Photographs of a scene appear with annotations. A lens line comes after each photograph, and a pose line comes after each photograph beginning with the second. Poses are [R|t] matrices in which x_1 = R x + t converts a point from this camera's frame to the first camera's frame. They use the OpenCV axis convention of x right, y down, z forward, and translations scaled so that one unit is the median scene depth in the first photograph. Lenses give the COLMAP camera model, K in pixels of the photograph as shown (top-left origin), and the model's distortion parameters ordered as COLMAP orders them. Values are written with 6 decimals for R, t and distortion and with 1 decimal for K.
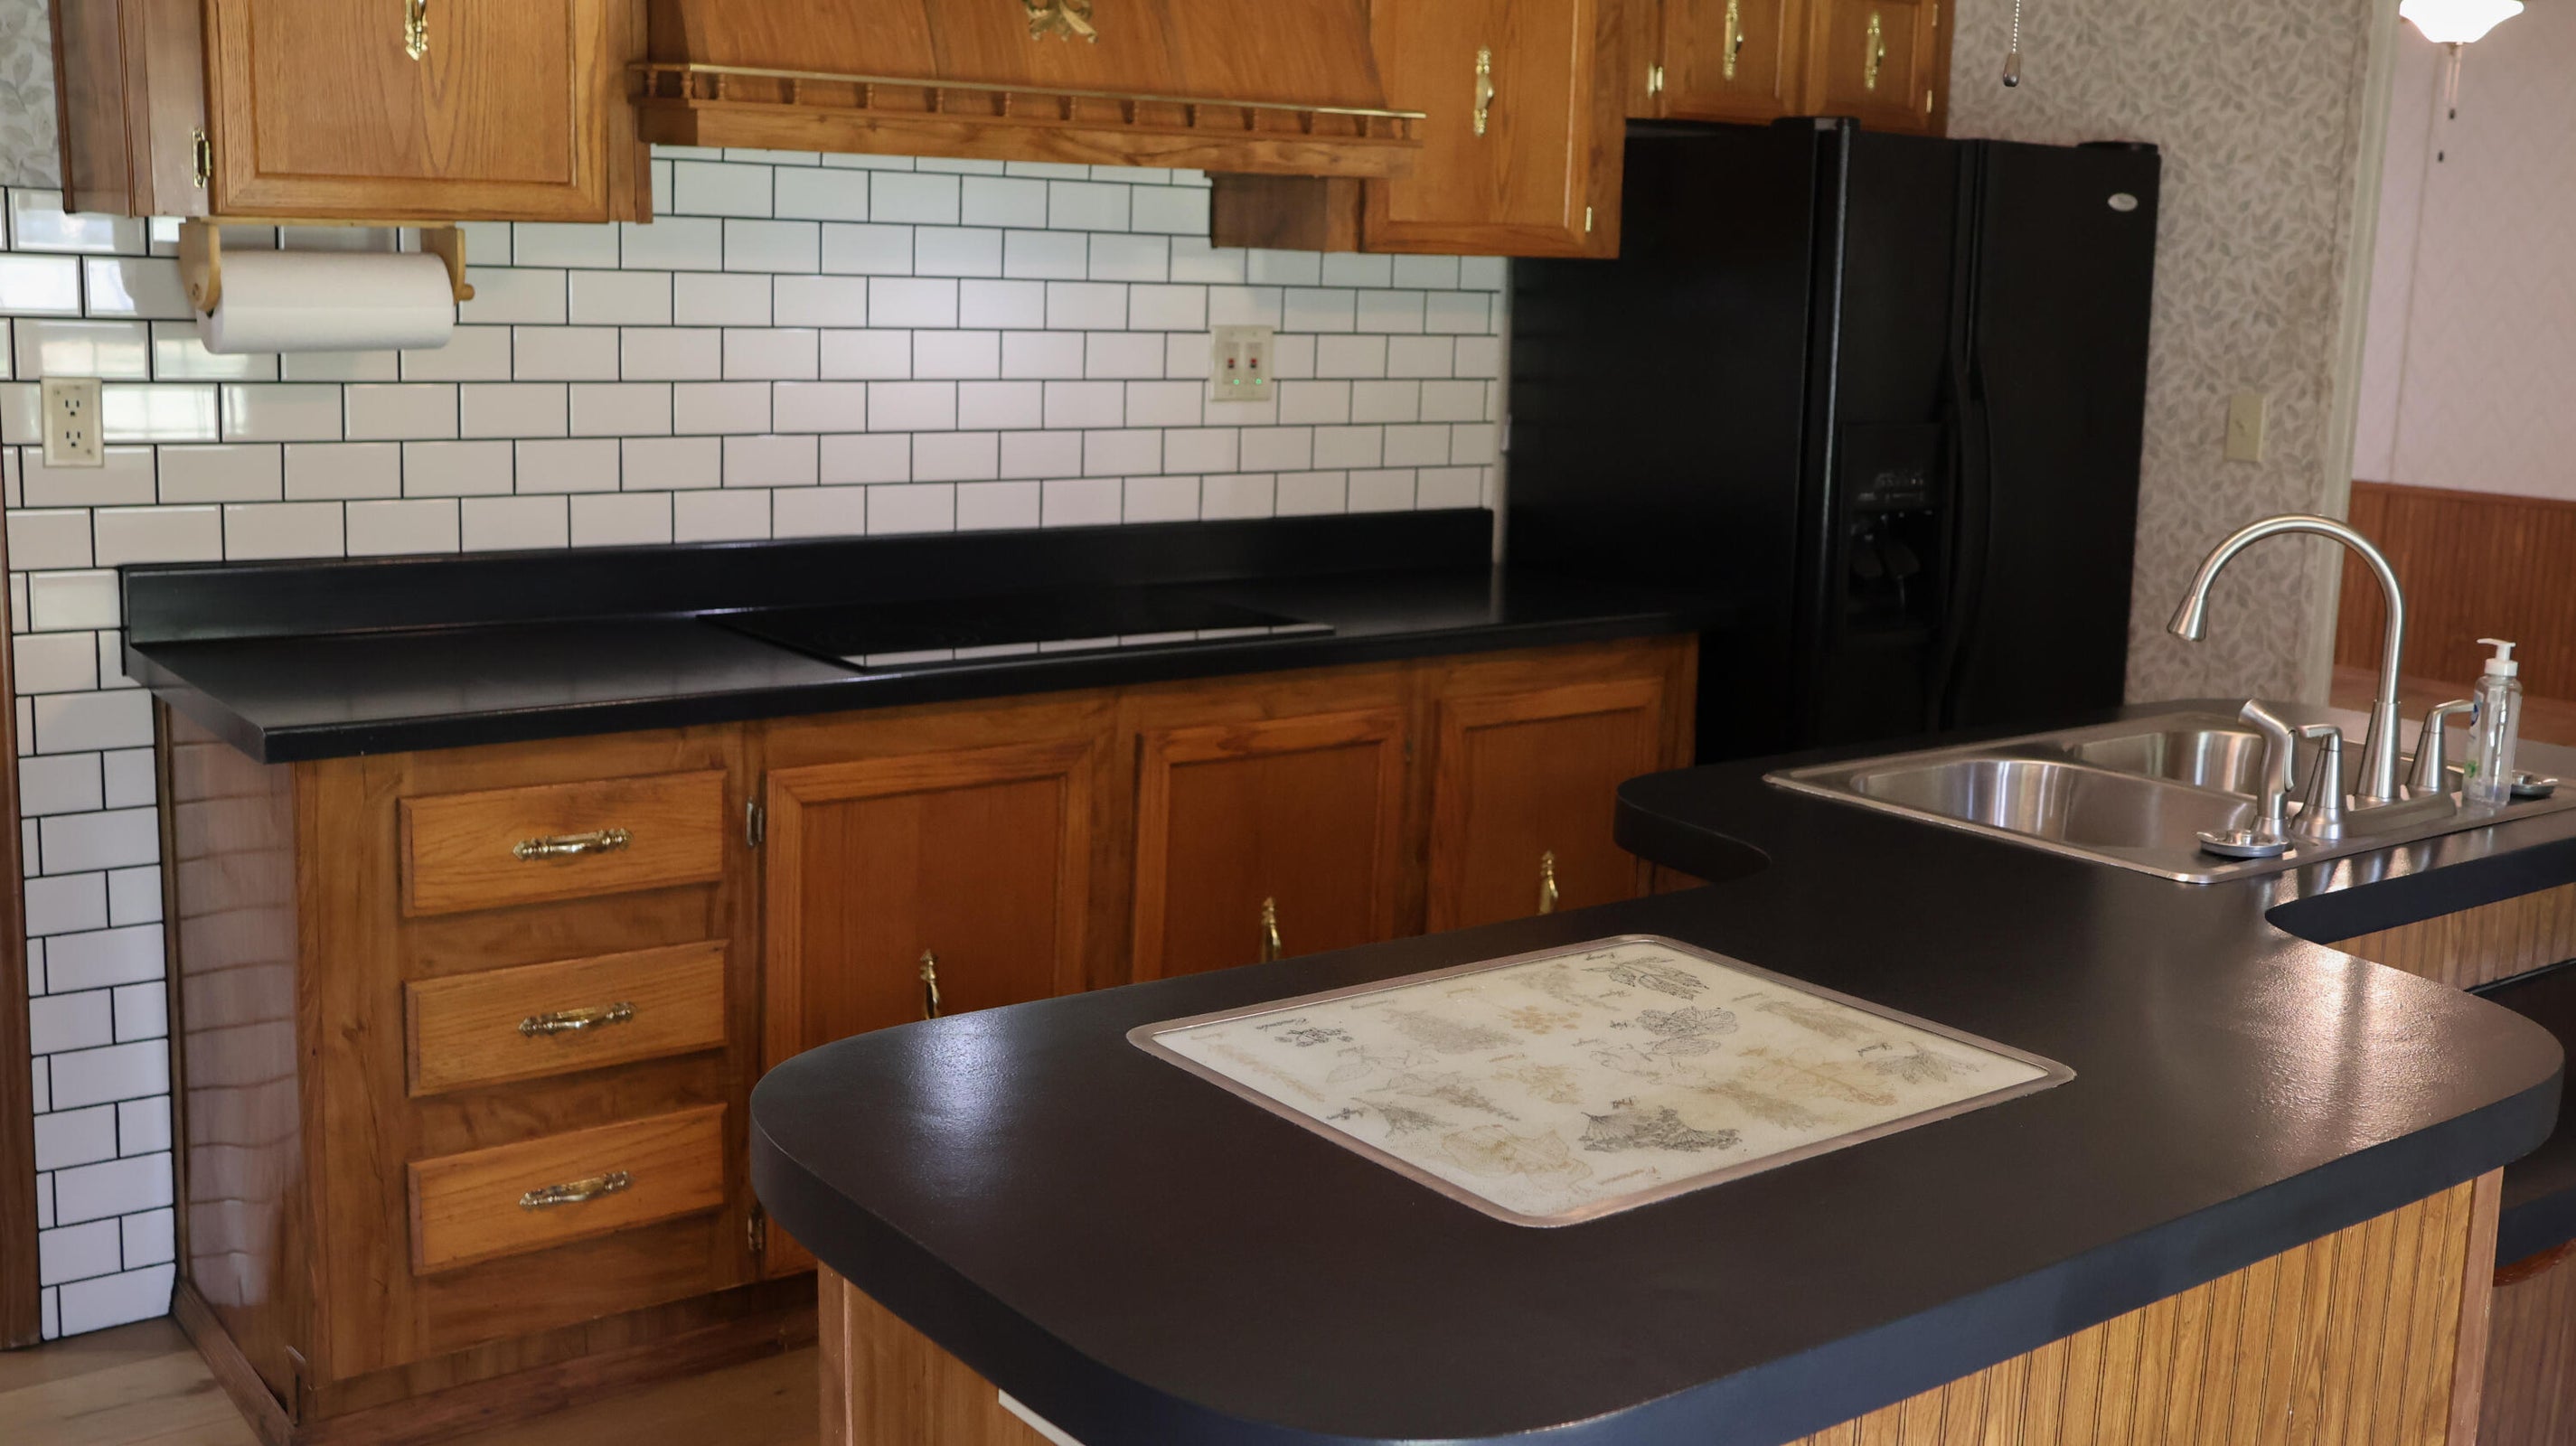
lens RADIAL K [[2504.8, 0, 1287.7], [0, 2504.8, 683.4], [0, 0, 1]] dist [-0.059658, 0.102888]
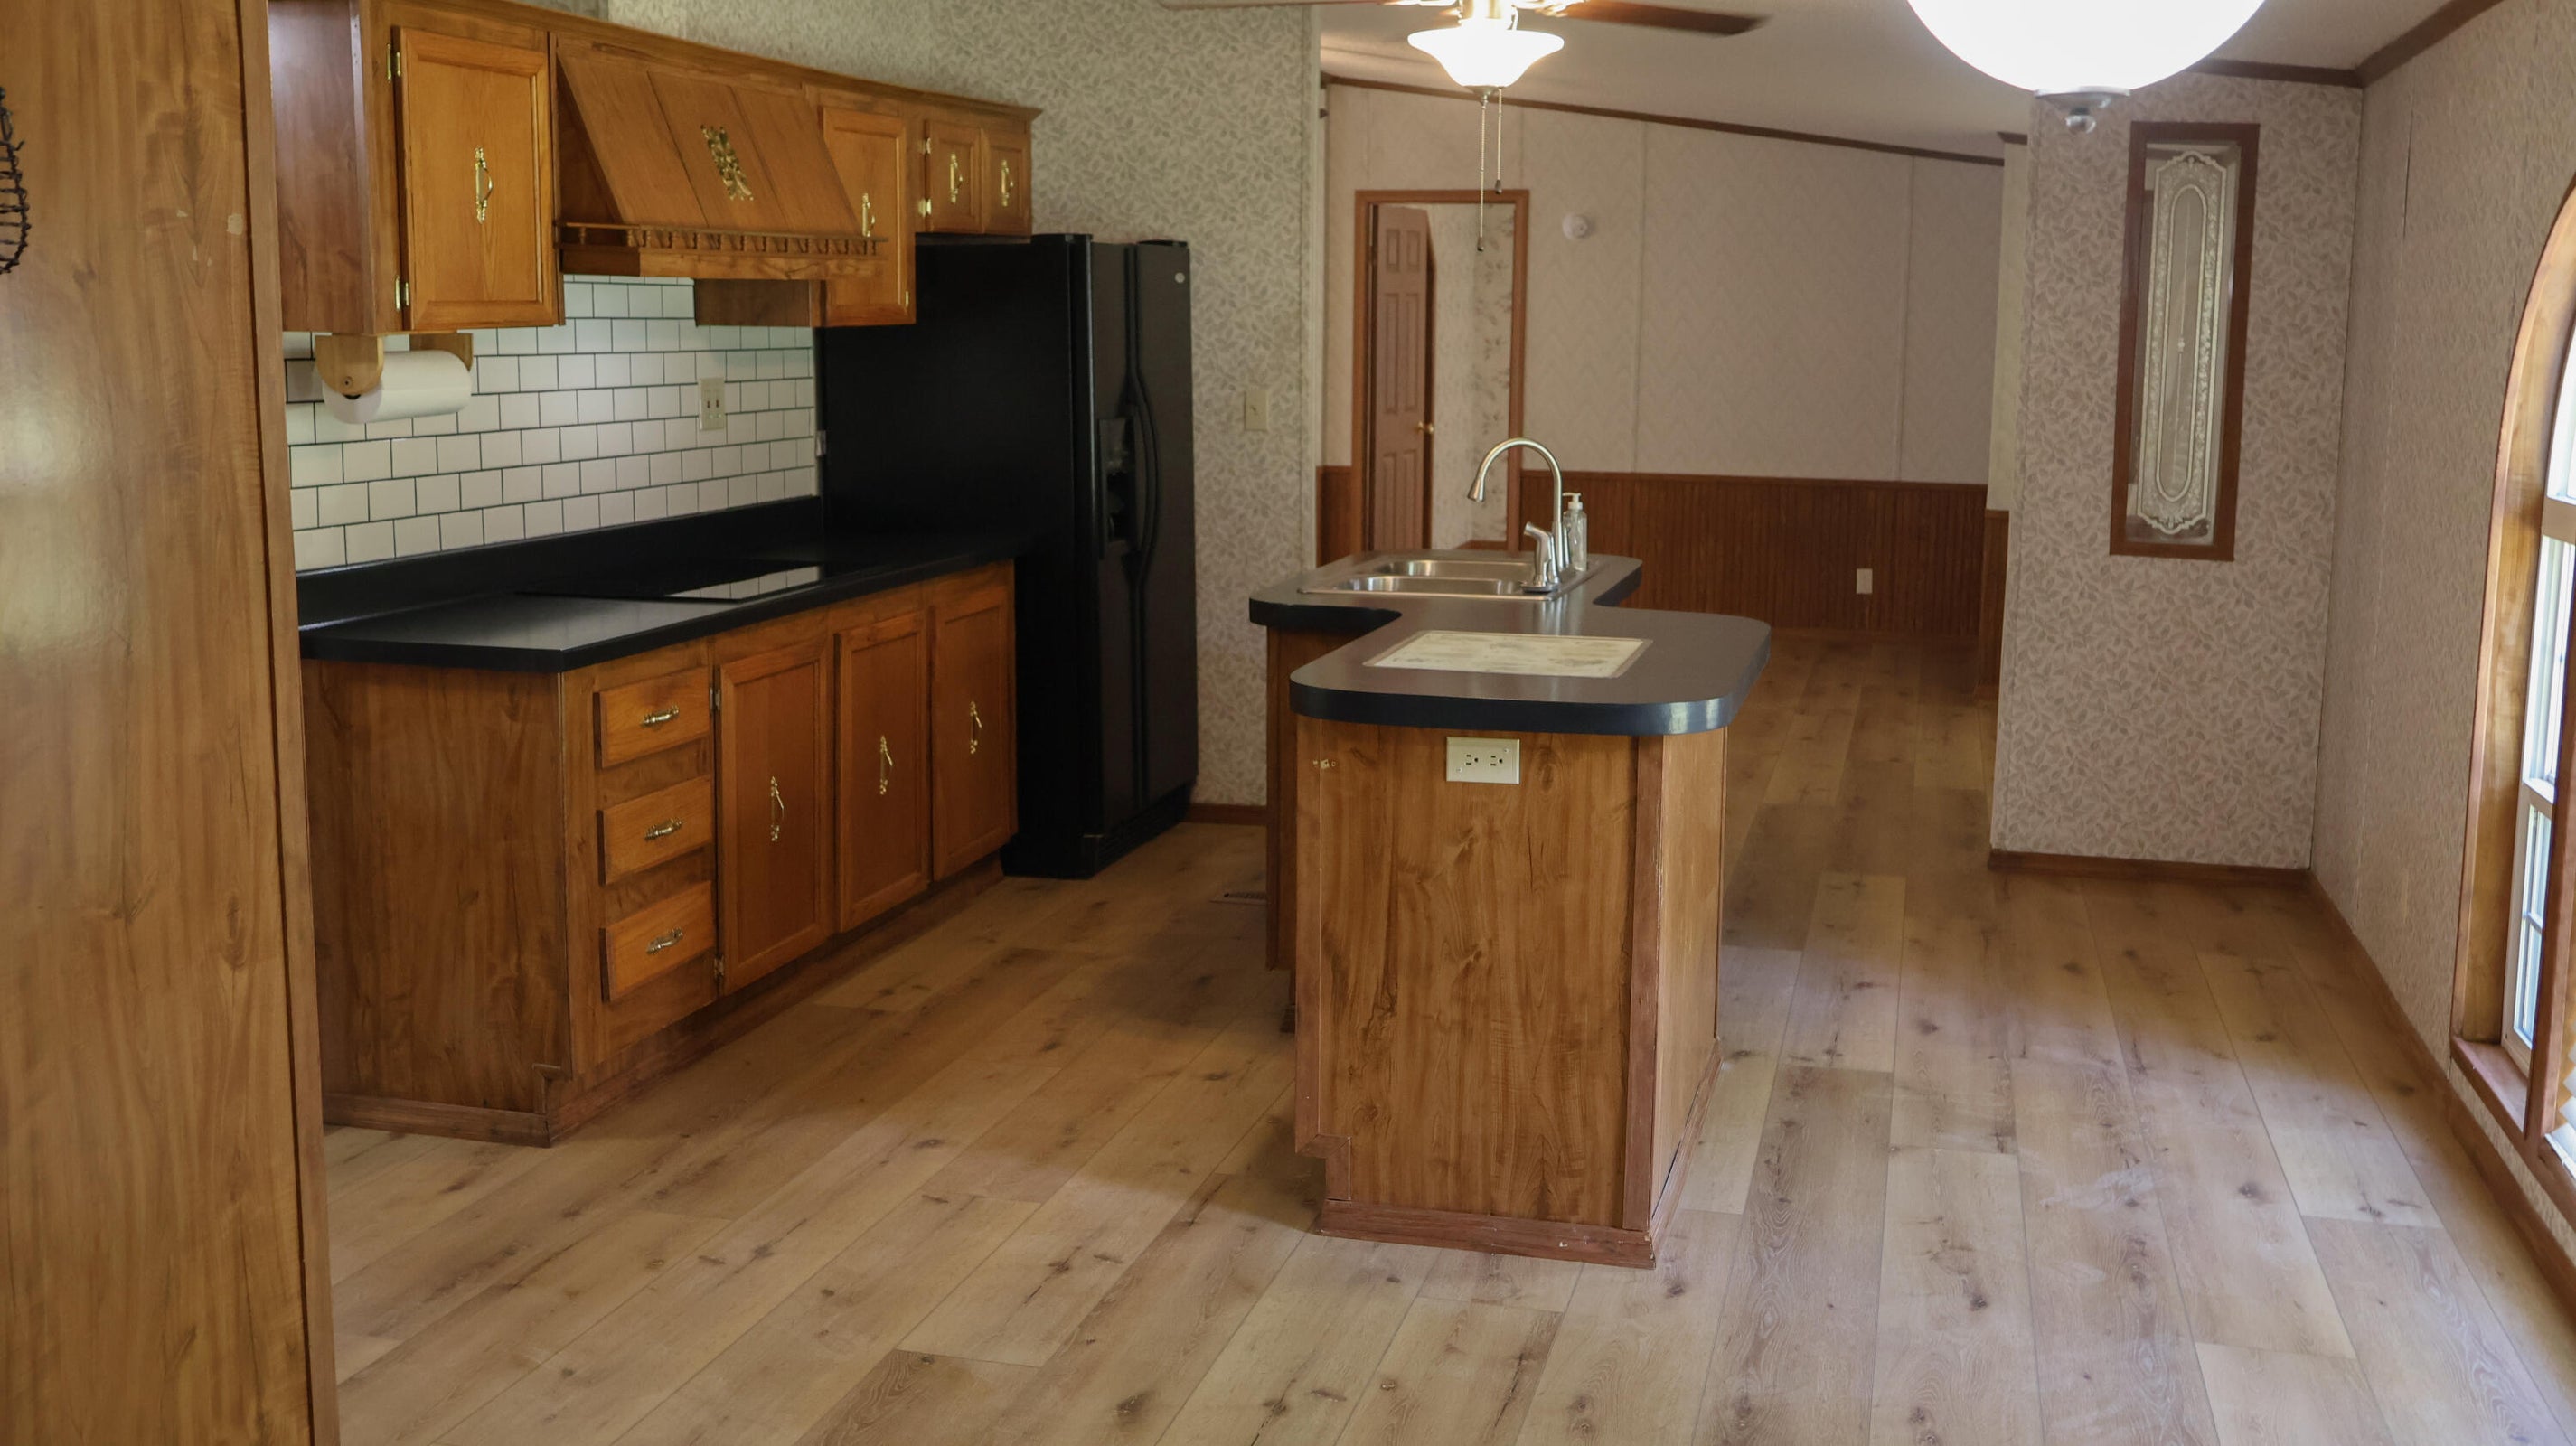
lens RADIAL K [[2504.8, 0, 1287.7], [0, 2504.8, 683.4], [0, 0, 1]] dist [-0.059658, 0.102888]
pose [[0.792609, -0.118277, 0.598148, -0.641535], [0.124653, 0.991718, 0.030921, 0.030840], [-0.596852, 0.050053, 0.800789, -0.360144]]
